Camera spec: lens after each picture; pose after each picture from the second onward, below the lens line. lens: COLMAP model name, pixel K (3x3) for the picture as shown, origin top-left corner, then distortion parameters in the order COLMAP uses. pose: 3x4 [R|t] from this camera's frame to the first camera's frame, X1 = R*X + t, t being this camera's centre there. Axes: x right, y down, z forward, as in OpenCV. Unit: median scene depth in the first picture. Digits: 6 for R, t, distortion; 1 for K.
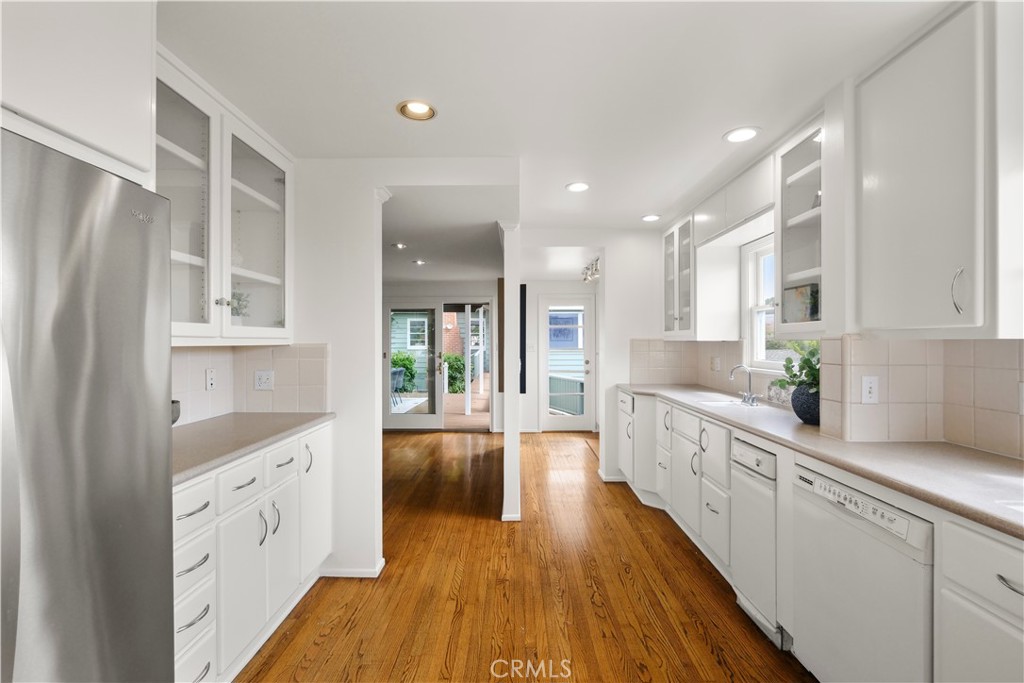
lens RADIAL K [[445.4, 0, 510.7], [0, 445.4, 338.0], [0, 0, 1]] dist [-0.007442, 0.000824]
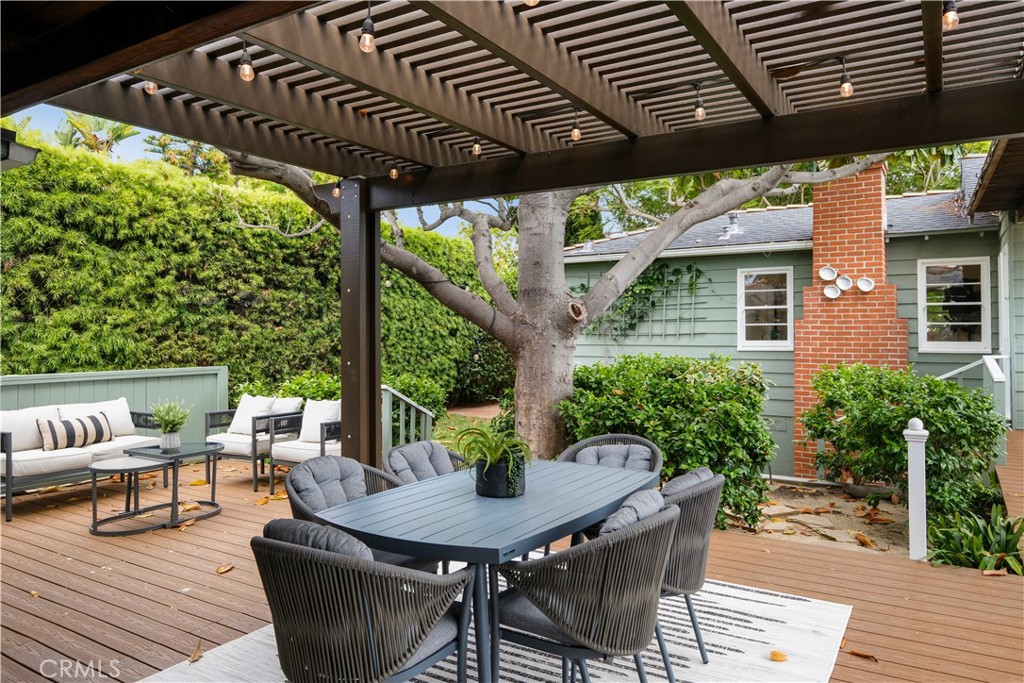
lens RADIAL K [[694.1, 0, 509.3], [0, 694.1, 327.0], [0, 0, 1]] dist [0.001809, -0.000598]
pose [[0.854159, -0.005452, -0.519983, -0.111812], [0.005103, 0.999985, -0.002103, 0.007461], [0.519986, -0.000857, 0.854174, 0.484964]]
